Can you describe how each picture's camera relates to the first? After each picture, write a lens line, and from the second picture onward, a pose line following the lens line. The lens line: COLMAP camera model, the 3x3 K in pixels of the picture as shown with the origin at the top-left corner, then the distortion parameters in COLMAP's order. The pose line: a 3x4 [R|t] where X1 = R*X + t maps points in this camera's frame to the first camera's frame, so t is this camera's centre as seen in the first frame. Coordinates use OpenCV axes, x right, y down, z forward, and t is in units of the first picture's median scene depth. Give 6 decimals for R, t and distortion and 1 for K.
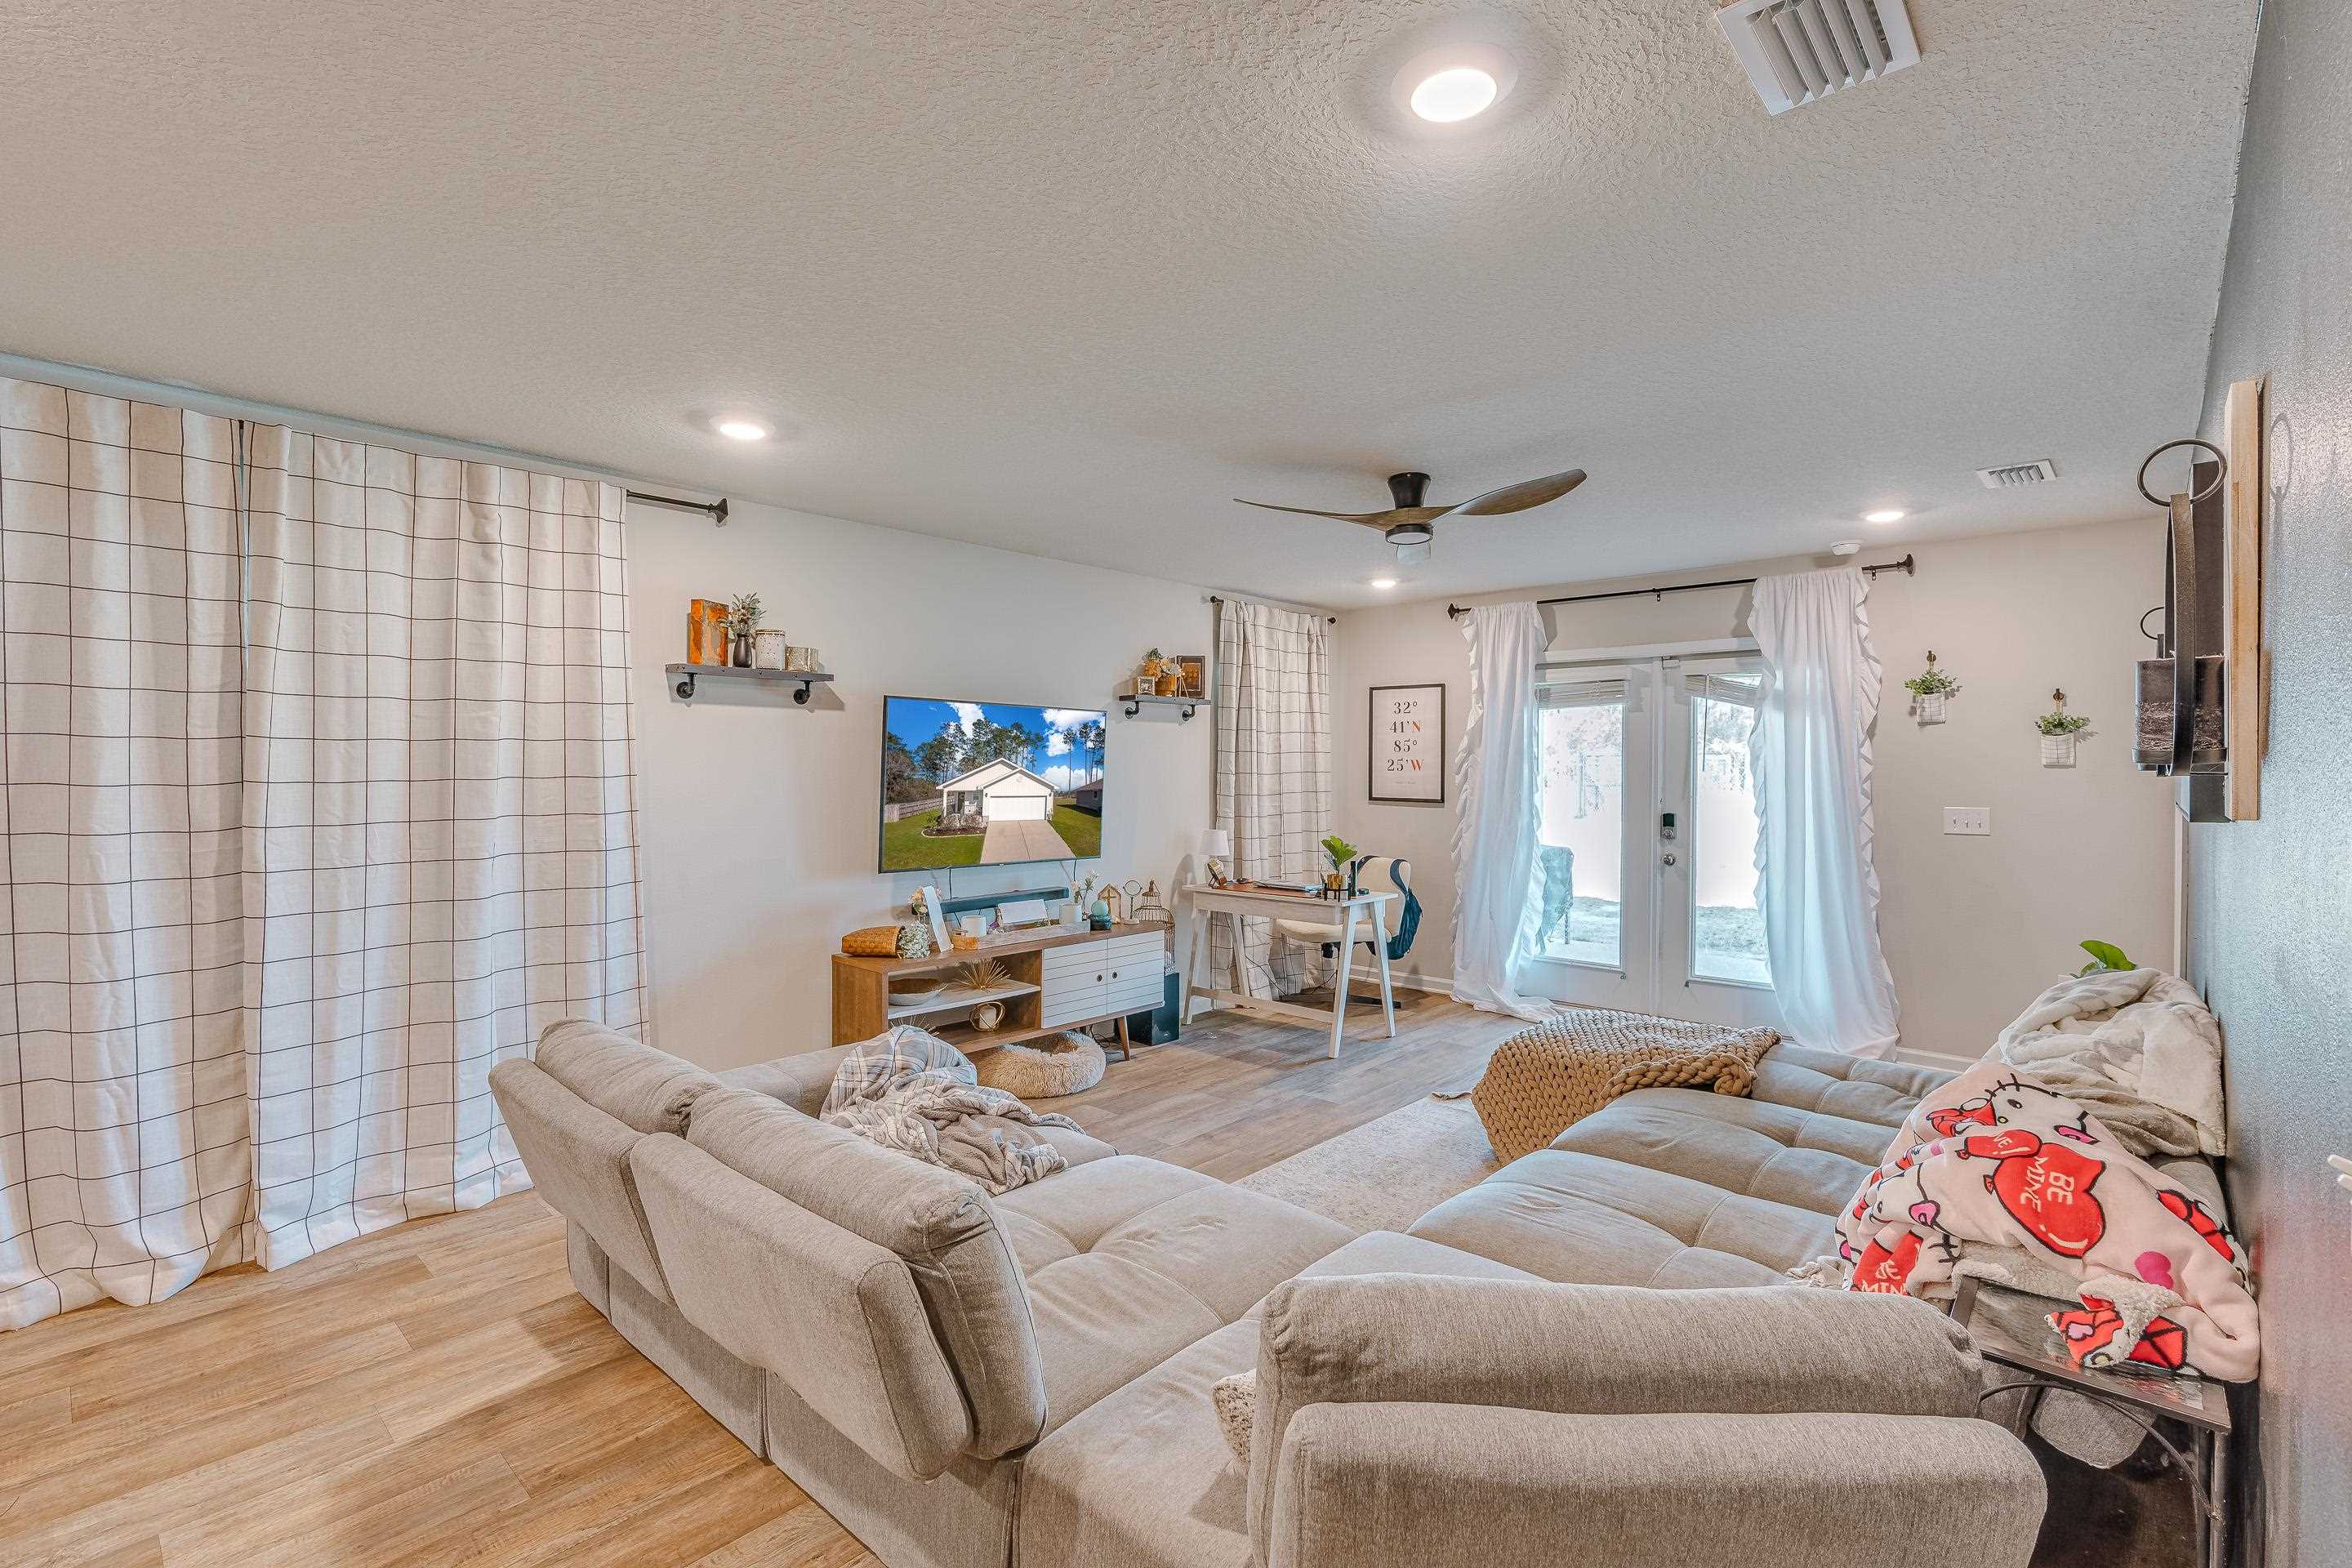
lens RADIAL K [[1069.4, 0, 1180.0], [0, 1069.4, 775.4], [0, 0, 1]] dist [-0.004533, 0.000260]
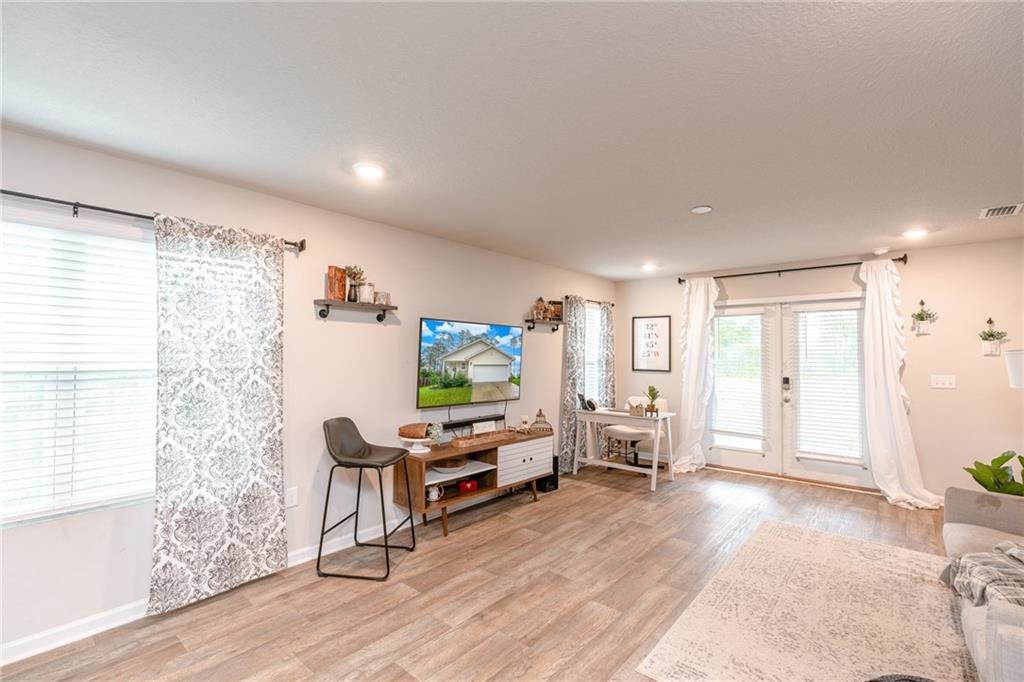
lens RADIAL K [[463.0, 0, 517.9], [0, 463.0, 341.8], [0, 0, 1]] dist [-0.001824, -0.000089]
pose [[0.999090, 0.003870, 0.042475, -0.122961], [-0.002364, 0.999368, -0.035460, -0.000915], [-0.042585, 0.035328, 0.998468, 0.132631]]
